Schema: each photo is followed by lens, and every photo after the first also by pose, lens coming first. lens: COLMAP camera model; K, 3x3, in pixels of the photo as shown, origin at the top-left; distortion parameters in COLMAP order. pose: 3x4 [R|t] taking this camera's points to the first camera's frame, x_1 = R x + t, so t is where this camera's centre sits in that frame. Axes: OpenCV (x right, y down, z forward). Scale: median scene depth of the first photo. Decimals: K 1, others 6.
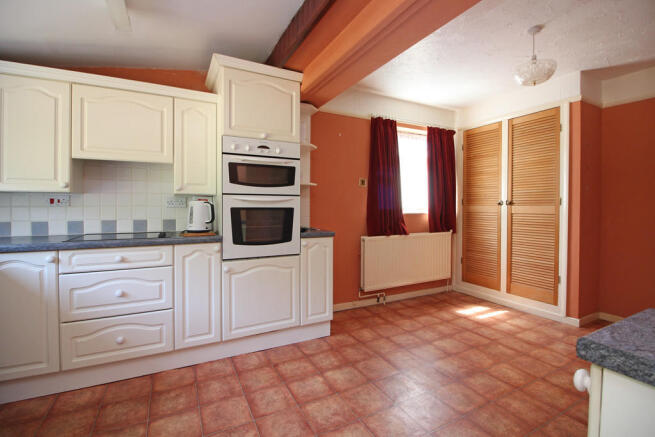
lens RADIAL K [[303.2, 0, 336.3], [0, 303.2, 207.6], [0, 0, 1]] dist [-0.011832, -0.000851]
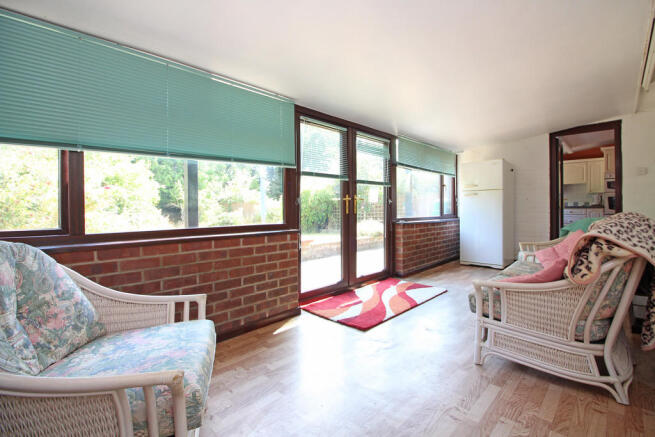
lens RADIAL K [[303.2, 0, 336.3], [0, 303.2, 207.6], [0, 0, 1]] dist [-0.011832, -0.000851]
pose [[0.305158, -0.003253, -0.952296, 1.161832], [-0.003800, 0.999982, -0.004634, 0.092494], [0.952294, 0.005033, 0.305140, -1.723166]]
